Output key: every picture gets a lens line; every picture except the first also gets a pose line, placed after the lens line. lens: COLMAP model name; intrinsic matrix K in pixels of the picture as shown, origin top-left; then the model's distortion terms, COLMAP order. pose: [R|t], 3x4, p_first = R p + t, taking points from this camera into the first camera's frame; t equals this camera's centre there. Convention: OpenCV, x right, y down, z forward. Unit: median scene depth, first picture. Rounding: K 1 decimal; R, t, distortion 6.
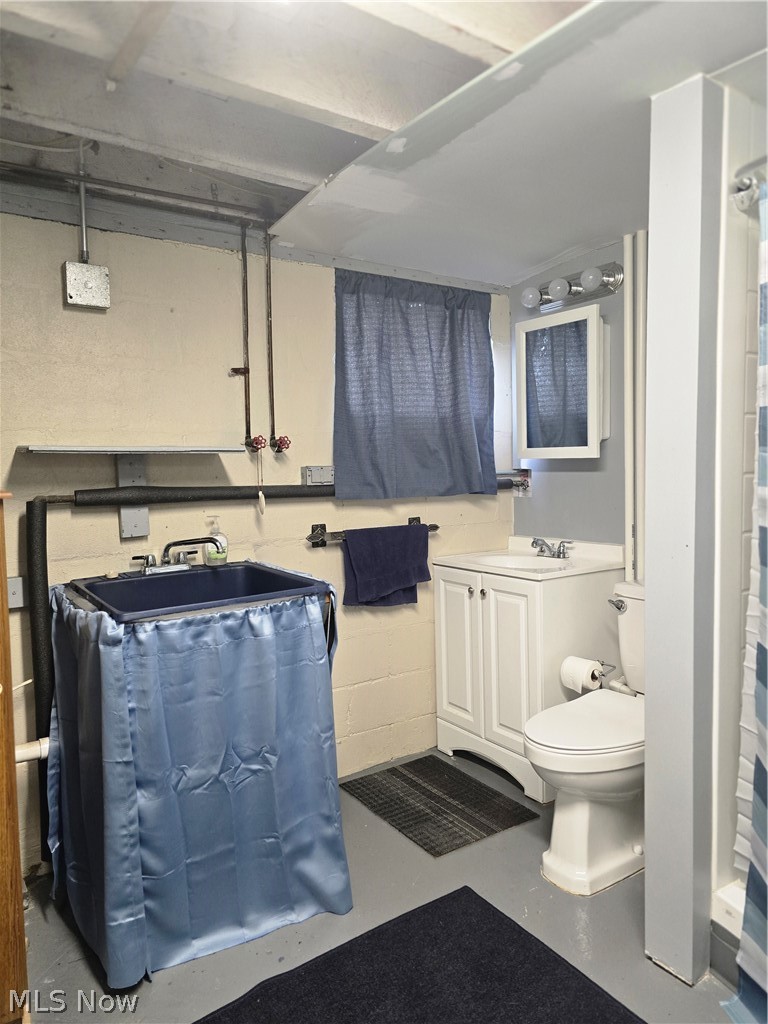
lens RADIAL K [[687.7, 0, 383.7], [0, 687.7, 512.5], [0, 0, 1]] dist [0.027589, -0.015378]
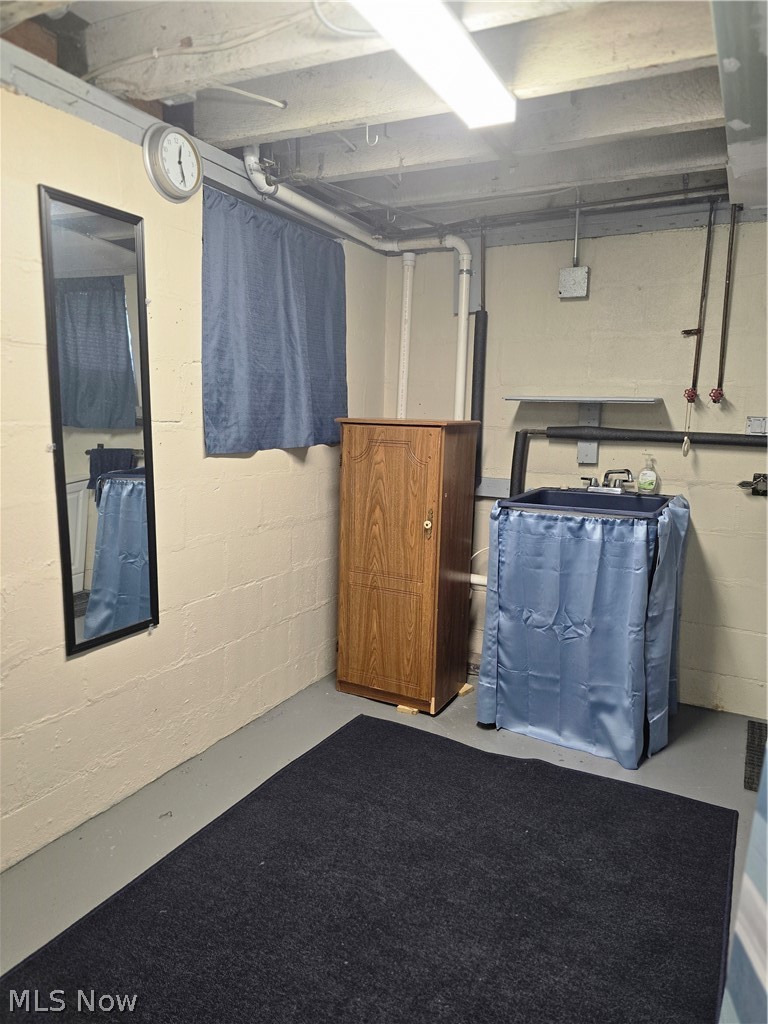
lens RADIAL K [[687.7, 0, 382.7], [0, 687.7, 512.7], [0, 0, 1]] dist [0.027589, -0.015378]
pose [[0.463083, 0.160291, -0.871700, 0.777521], [-0.092220, 0.986886, 0.132481, -0.014312], [0.881504, 0.019039, 0.471792, -0.008421]]
